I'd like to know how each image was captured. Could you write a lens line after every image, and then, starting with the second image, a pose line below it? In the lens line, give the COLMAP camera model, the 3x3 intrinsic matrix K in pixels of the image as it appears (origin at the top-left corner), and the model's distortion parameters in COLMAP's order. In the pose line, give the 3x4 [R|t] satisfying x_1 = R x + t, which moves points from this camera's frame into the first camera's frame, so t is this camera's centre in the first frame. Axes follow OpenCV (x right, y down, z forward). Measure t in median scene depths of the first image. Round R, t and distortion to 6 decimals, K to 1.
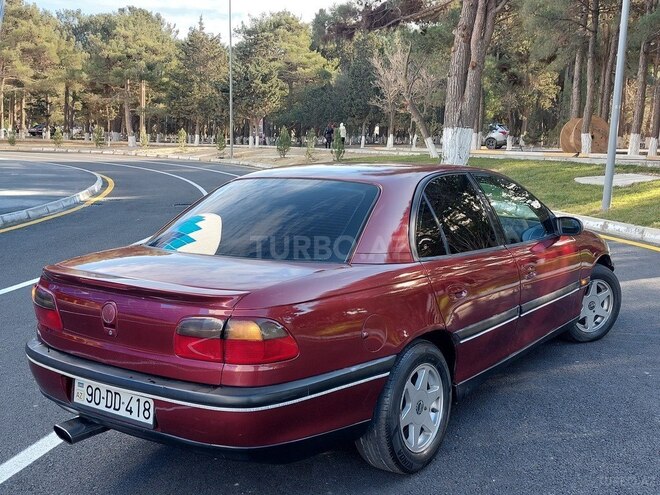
lens RADIAL K [[748.5, 0, 333.7], [0, 748.5, 251.2], [0, 0, 1]] dist [0.062344, 0.000000]
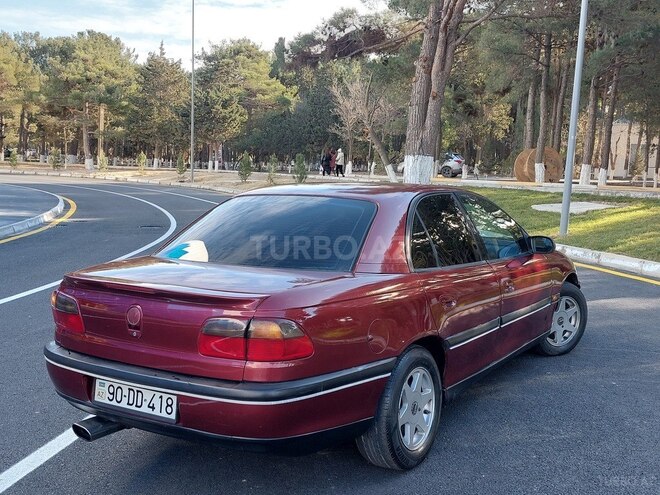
lens RADIAL K [[748.5, 0, 324.5], [0, 748.5, 248.6], [0, 0, 1]] dist [0.062344, 0.000000]
pose [[0.998769, 0.010226, 0.048545, -0.035956], [-0.008362, 0.999225, -0.038452, 0.011458], [-0.048901, 0.037999, 0.998081, -0.040027]]
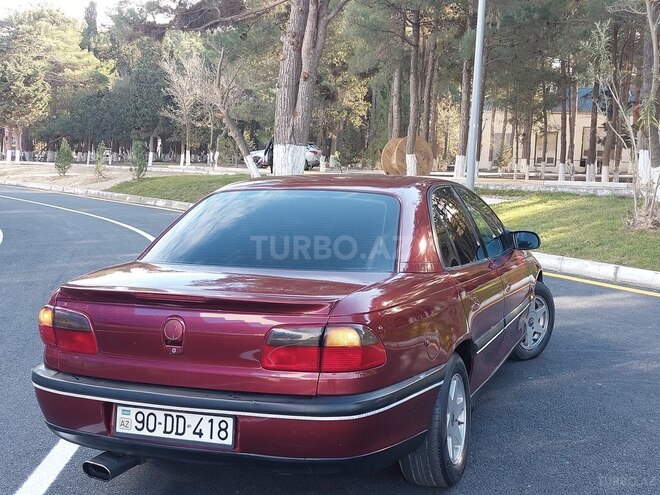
lens RADIAL K [[880.6, 0, 332.0], [0, 880.6, 240.3], [0, 0, 1]] dist [0.083579, 0.000000]
pose [[0.965563, -0.010971, 0.259938, -0.177305], [0.025402, 0.998312, -0.052223, 0.015652], [-0.258926, 0.057028, 0.964212, -0.050391]]
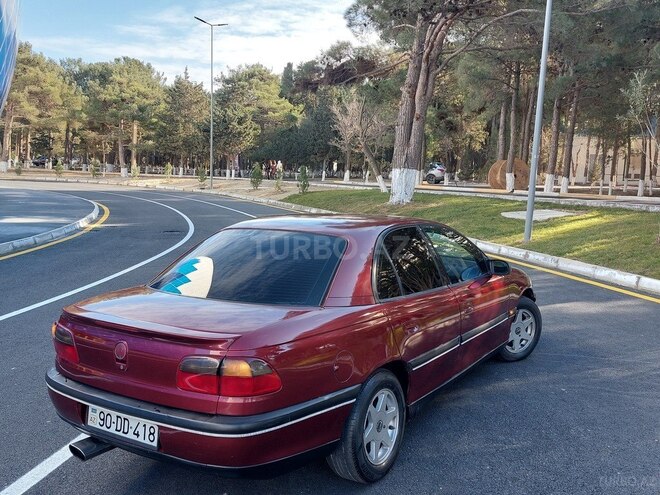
lens RADIAL K [[640.7, 0, 327.4], [0, 640.7, 244.7], [0, 0, 1]] dist [0.058280, 0.000000]
pose [[0.998857, 0.008772, 0.046980, -0.010106], [-0.007173, 0.999392, -0.034109, -0.023876], [-0.047251, 0.033733, 0.998313, -0.016536]]
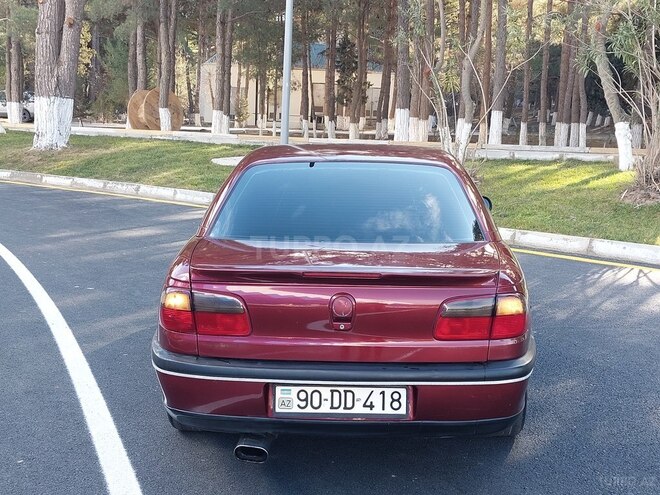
lens RADIAL K [[911.7, 0, 331.2], [0, 911.7, 241.0], [0, 0, 1]] dist [0.057915, 0.000000]
pose [[0.832279, -0.054524, 0.551669, -0.422754], [0.058268, 0.998243, 0.010756, -0.005618], [-0.551287, 0.023193, 0.833994, 0.025281]]
